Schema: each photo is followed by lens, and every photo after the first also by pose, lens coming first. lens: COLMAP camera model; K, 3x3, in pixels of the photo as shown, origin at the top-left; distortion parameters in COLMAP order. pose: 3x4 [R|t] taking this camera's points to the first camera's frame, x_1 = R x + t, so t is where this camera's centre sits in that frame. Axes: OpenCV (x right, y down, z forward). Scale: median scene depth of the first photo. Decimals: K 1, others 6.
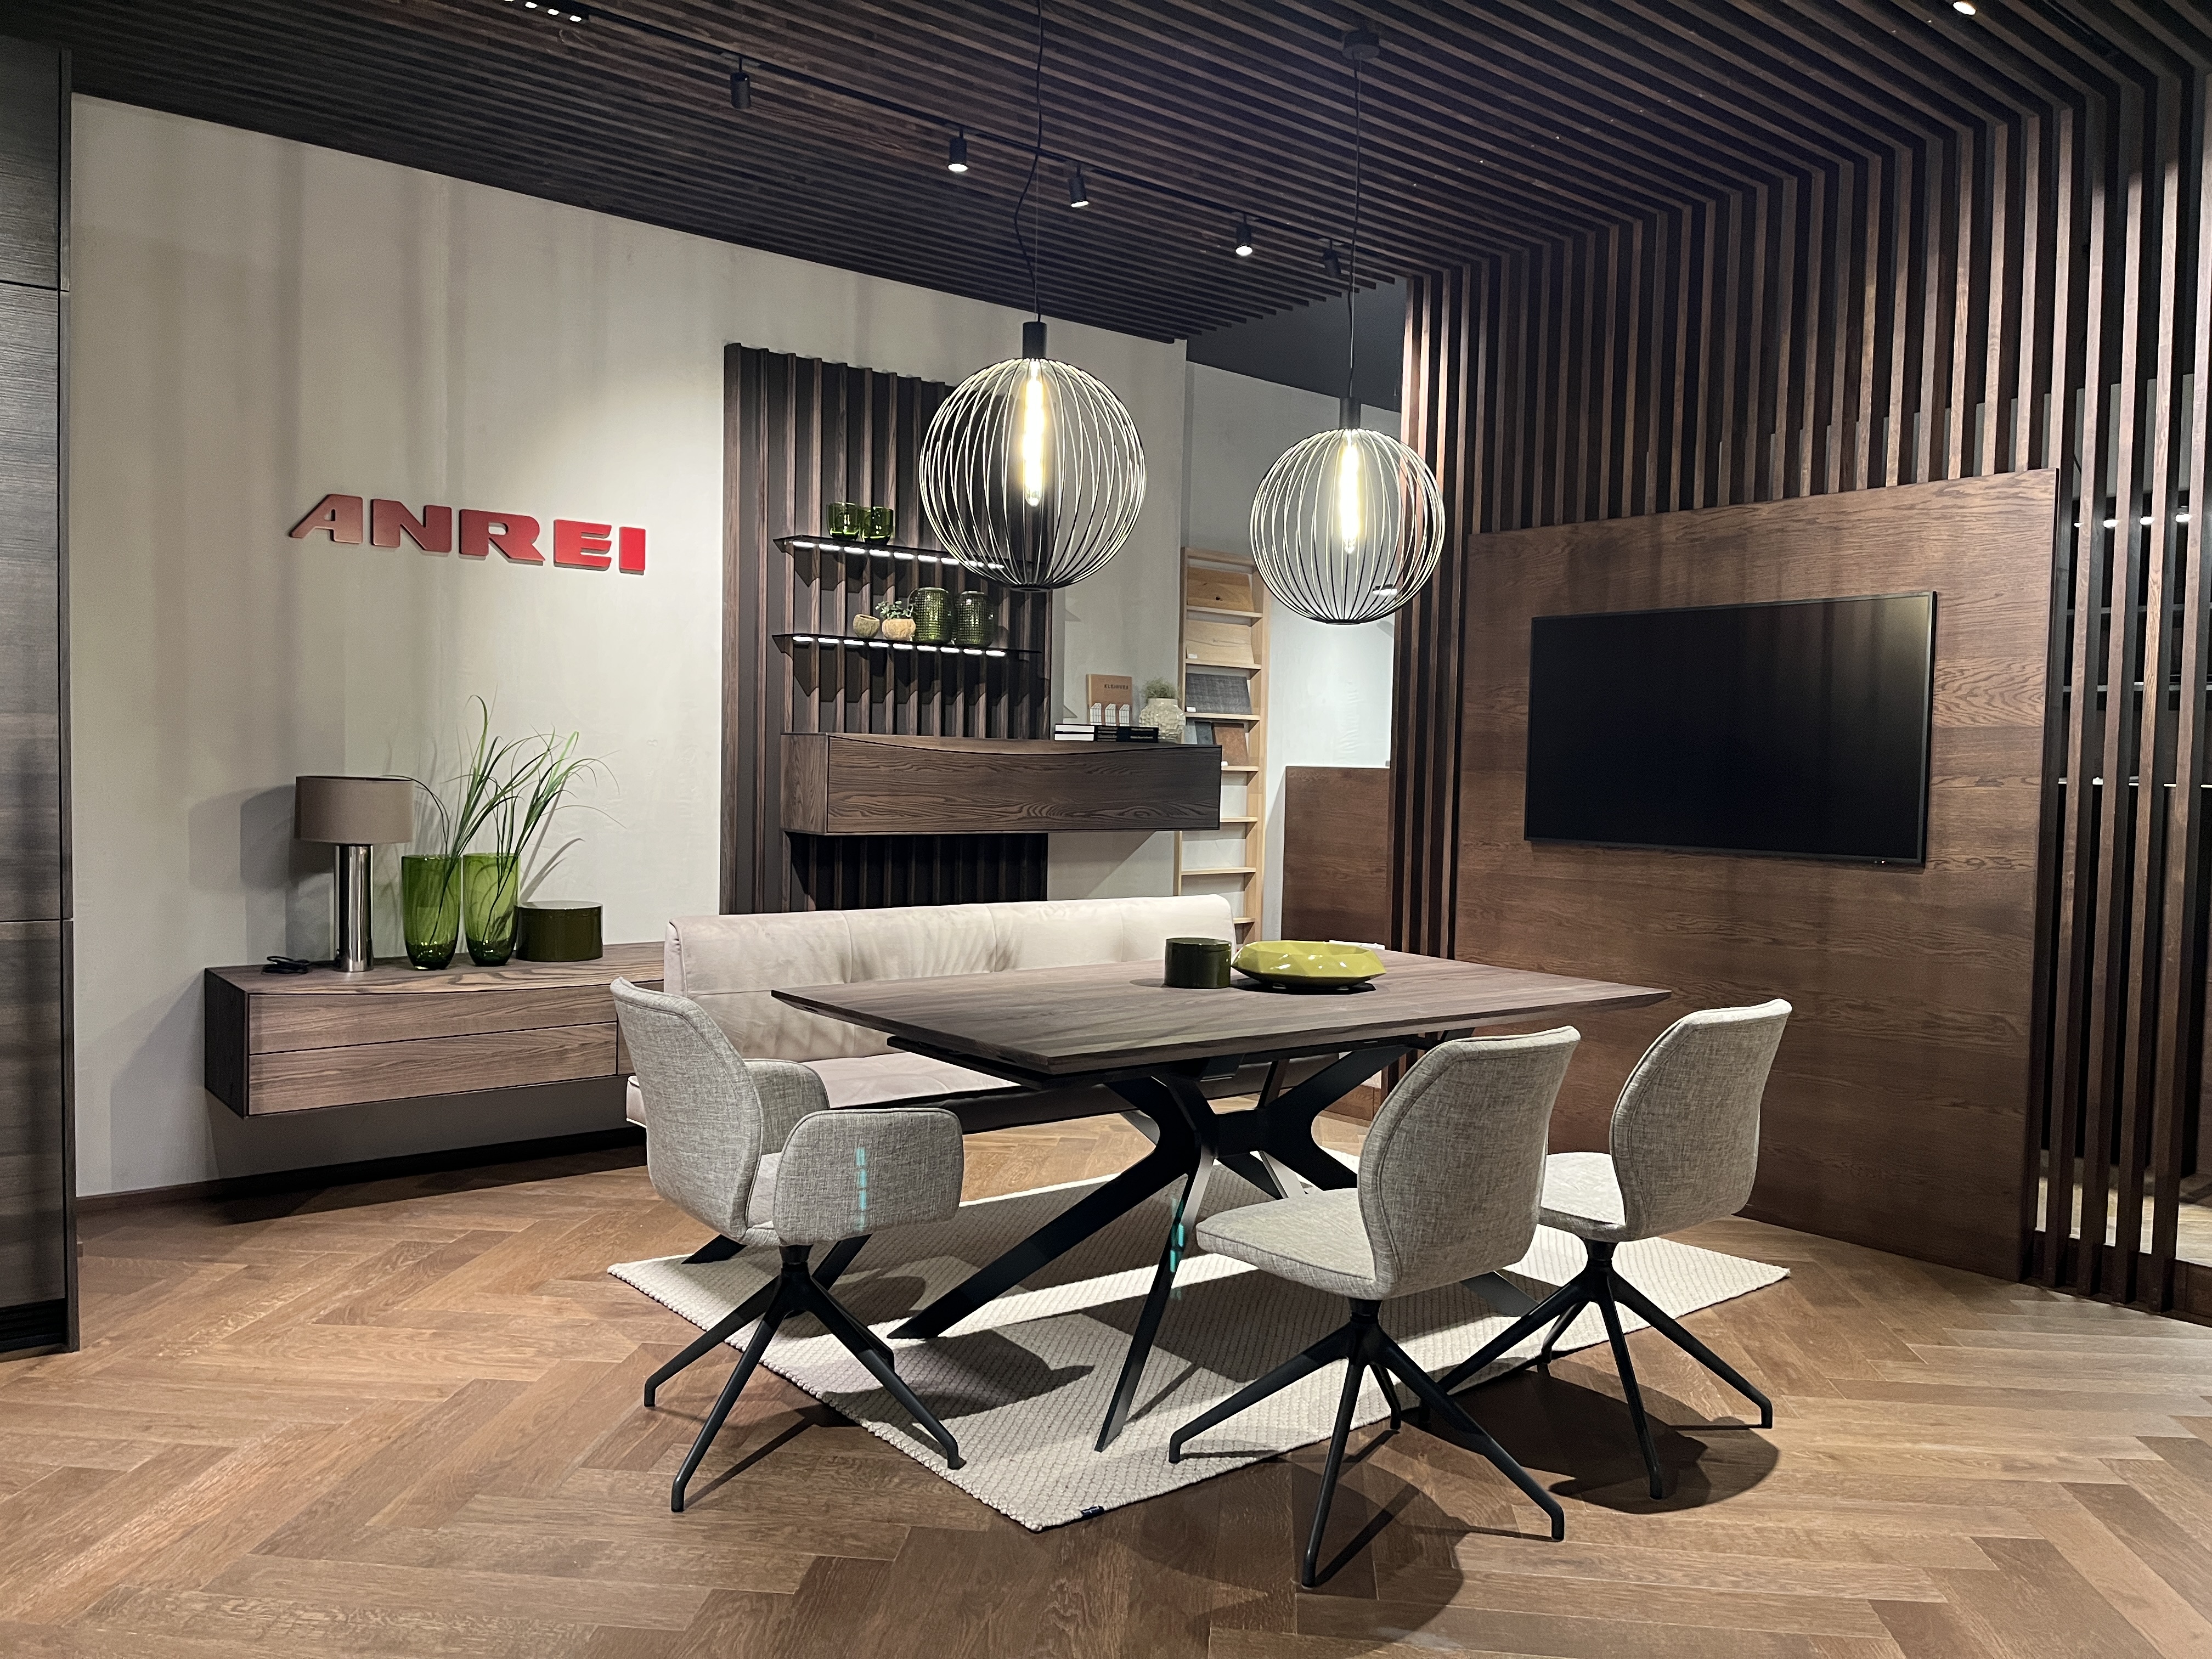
lens RADIAL K [[1679.6, 0, 1109.8], [0, 1679.6, 843.0], [0, 0, 1]] dist [0.059838, -0.078914]
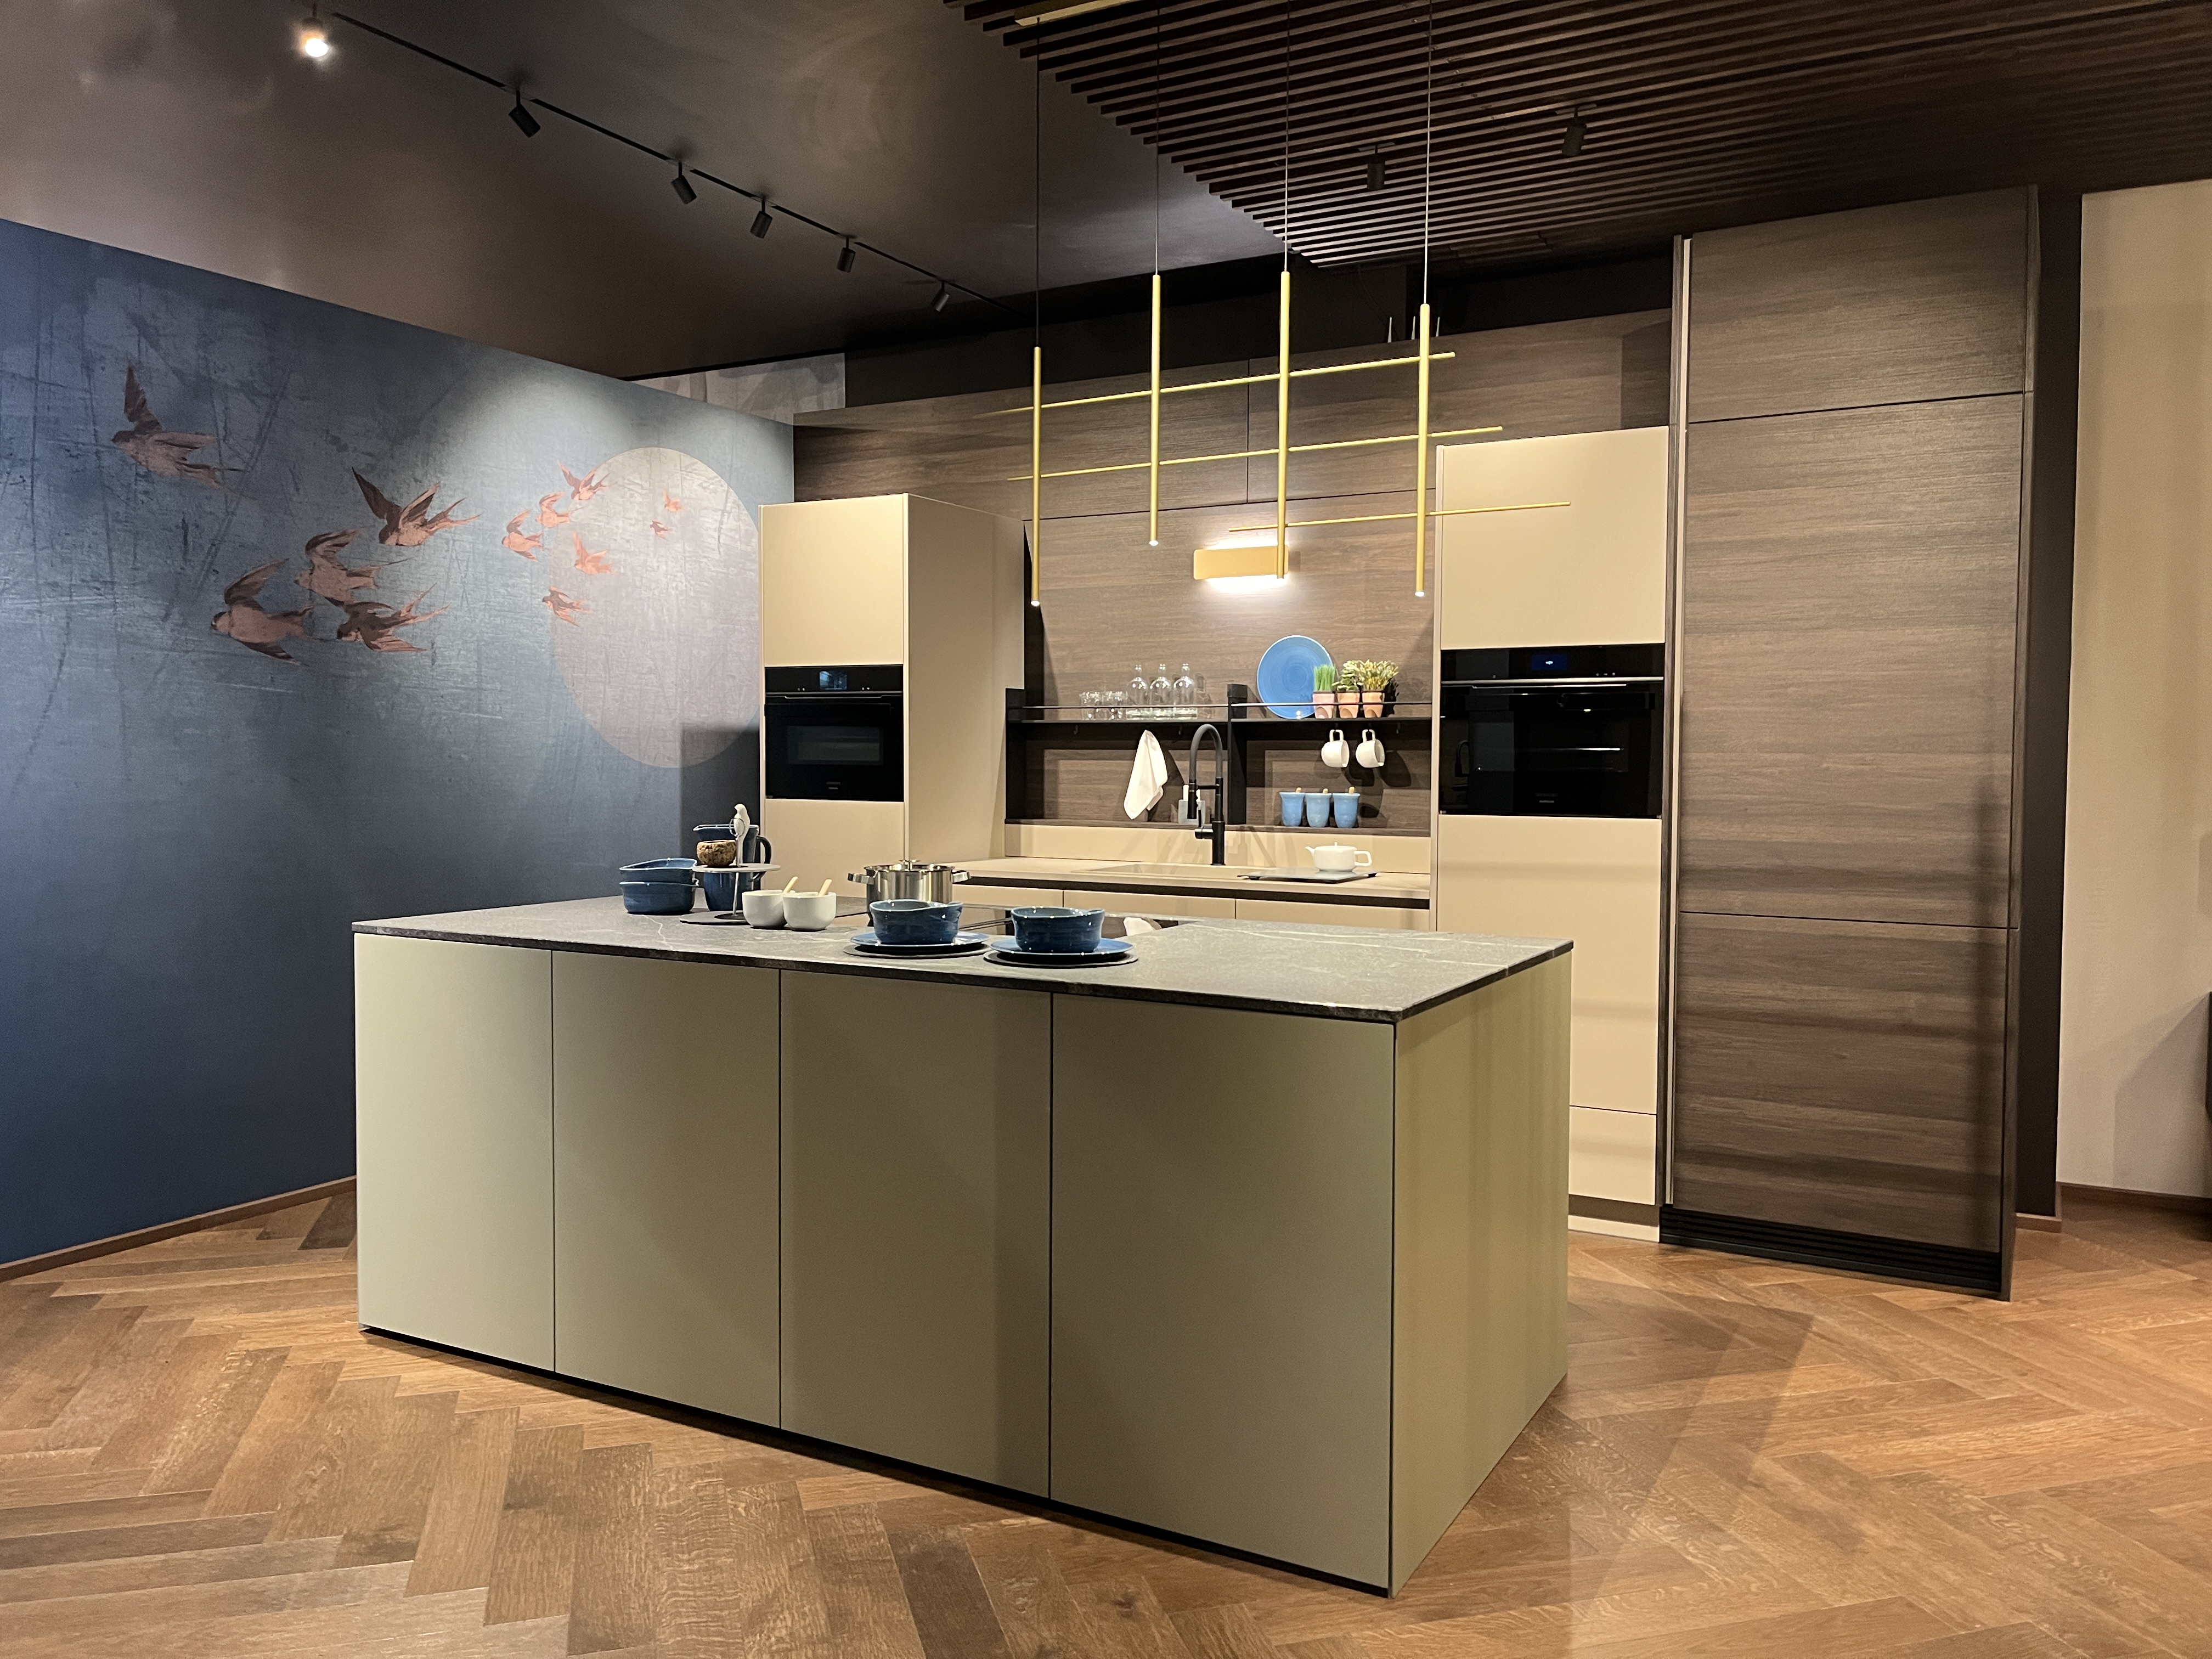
lens RADIAL K [[1679.6, 0, 1103.6], [0, 1679.6, 816.3], [0, 0, 1]] dist [0.059838, -0.078914]
pose [[0.368683, 0.007418, -0.929526, 0.242665], [-0.037119, 0.999288, -0.006748, -0.001378], [0.928814, 0.036991, 0.368696, -0.013080]]
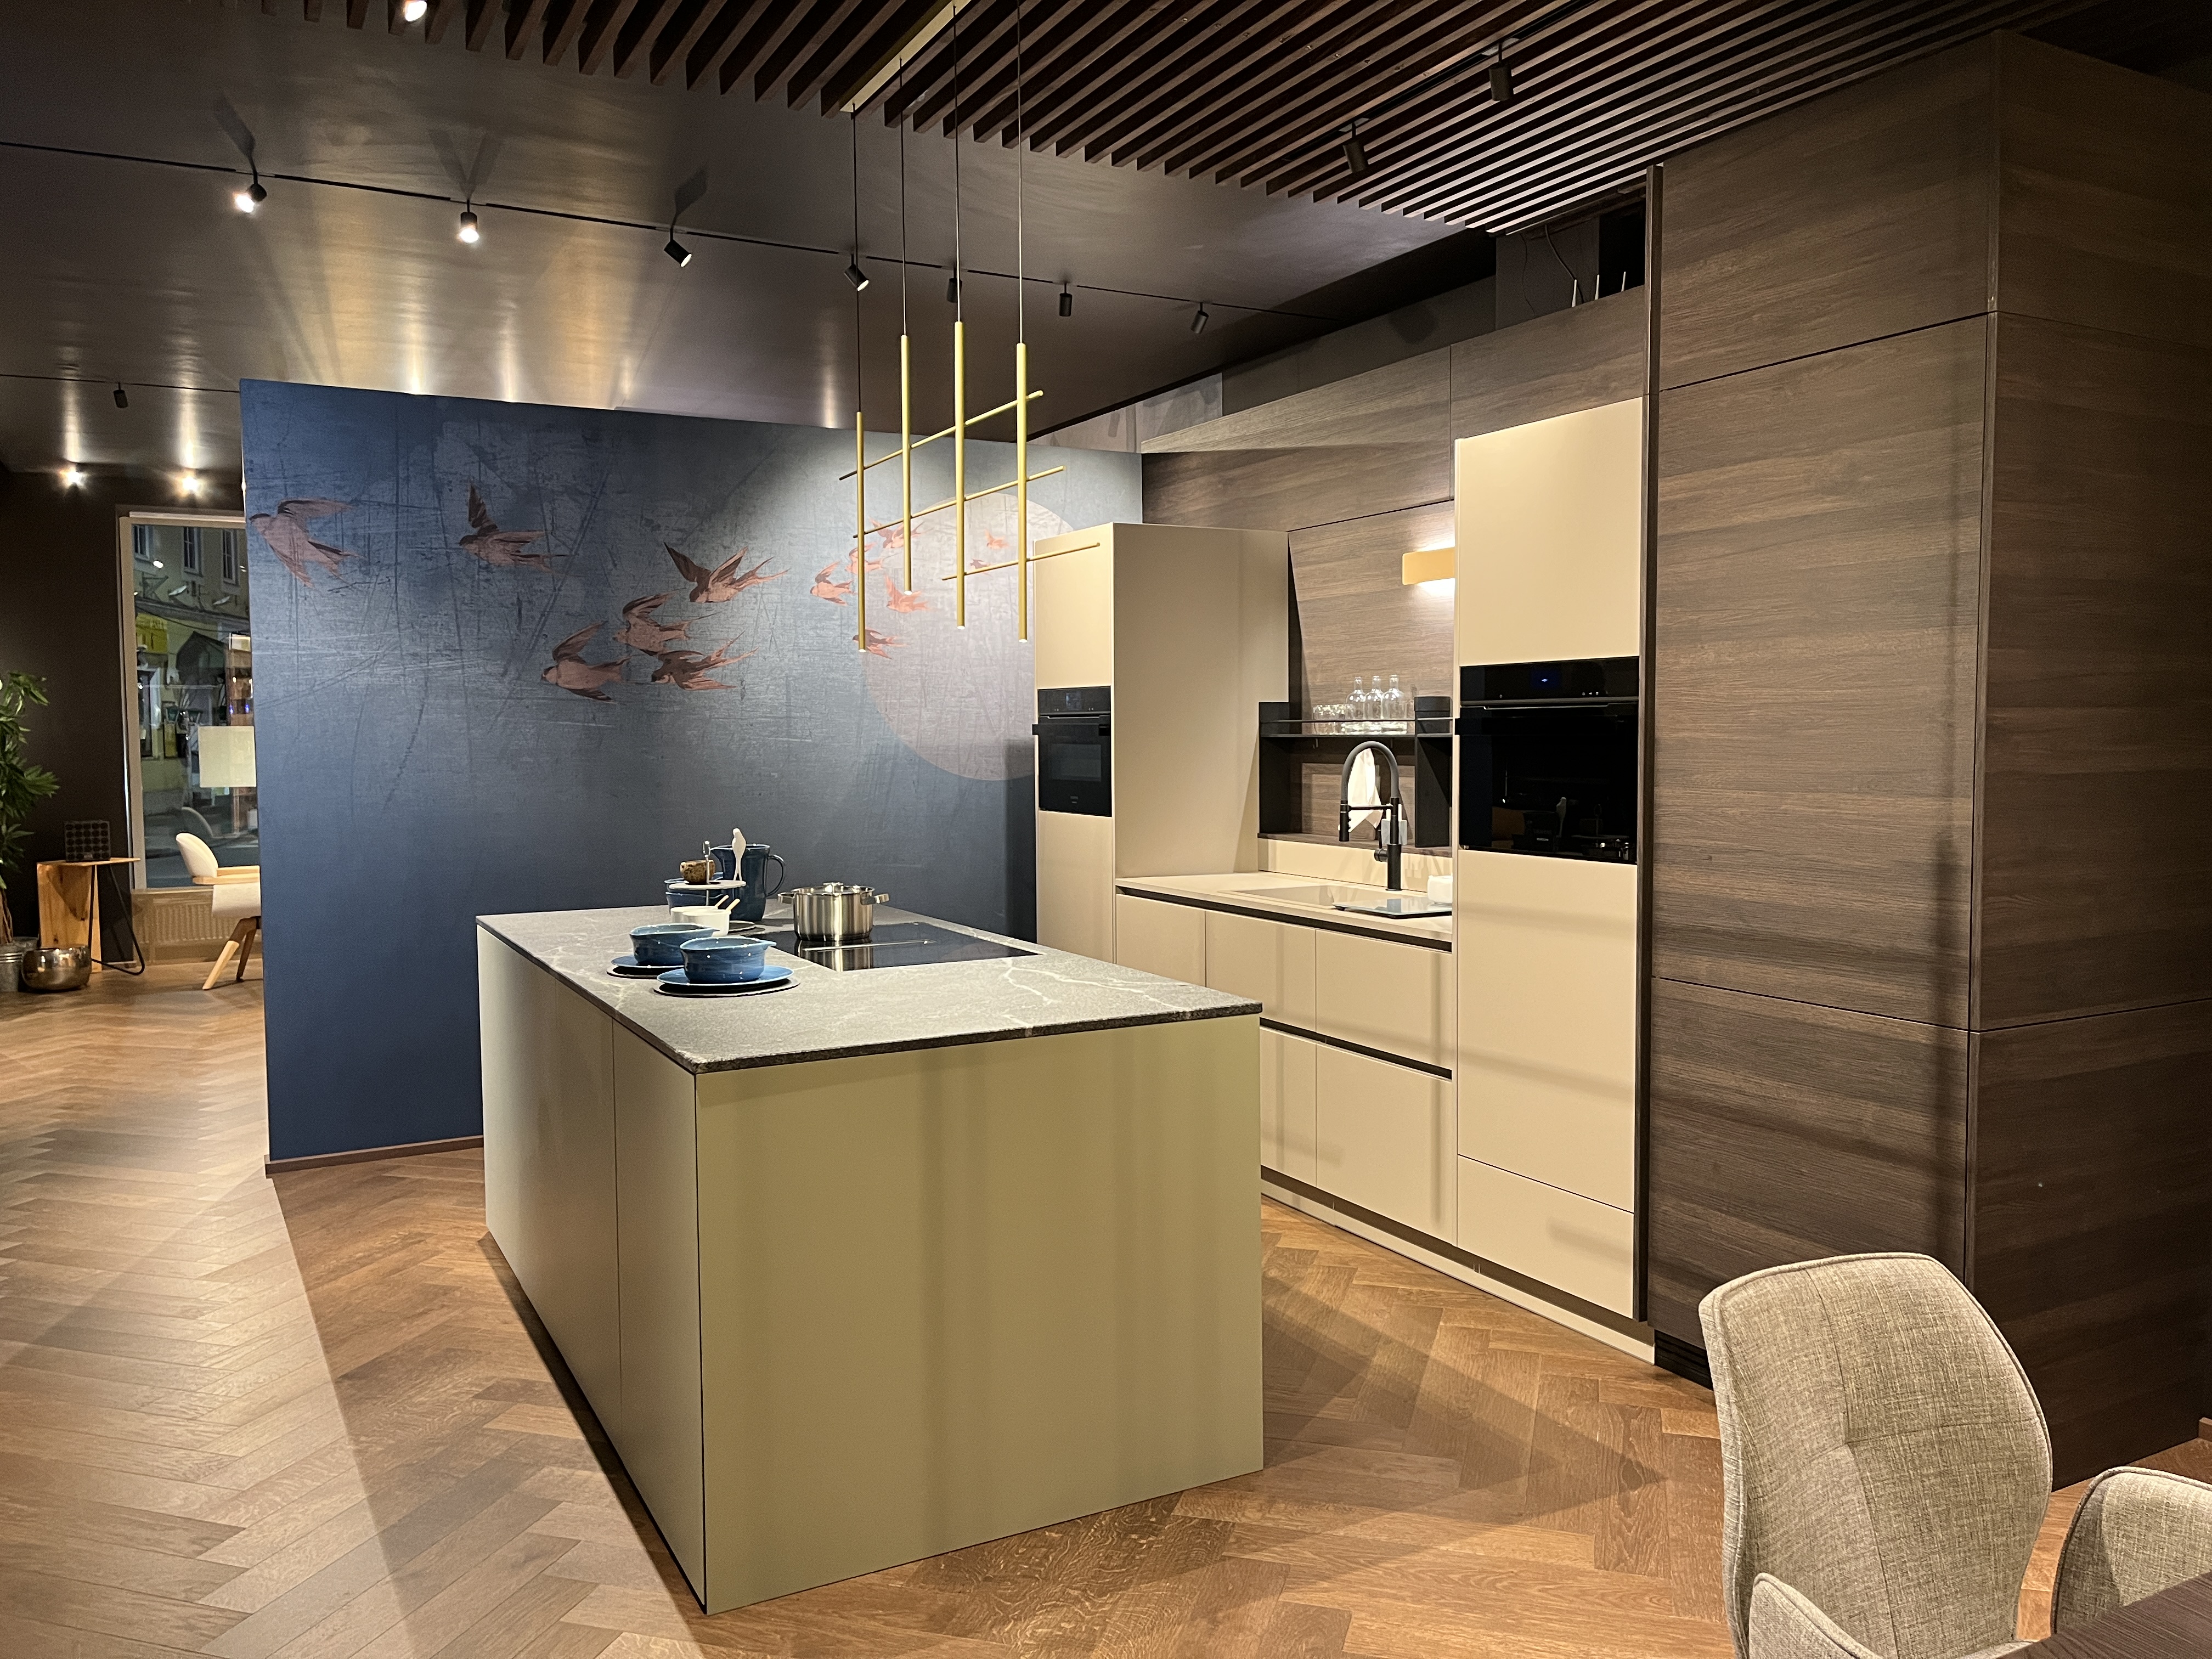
lens RADIAL K [[1679.6, 0, 1106.1], [0, 1679.6, 828.4], [0, 0, 1]] dist [0.059838, -0.078914]
pose [[-0.190007, 0.030350, -0.981314, 0.332021], [-0.044408, 0.998233, 0.039472, -0.075276], [0.980778, 0.051078, -0.188323, 0.728774]]
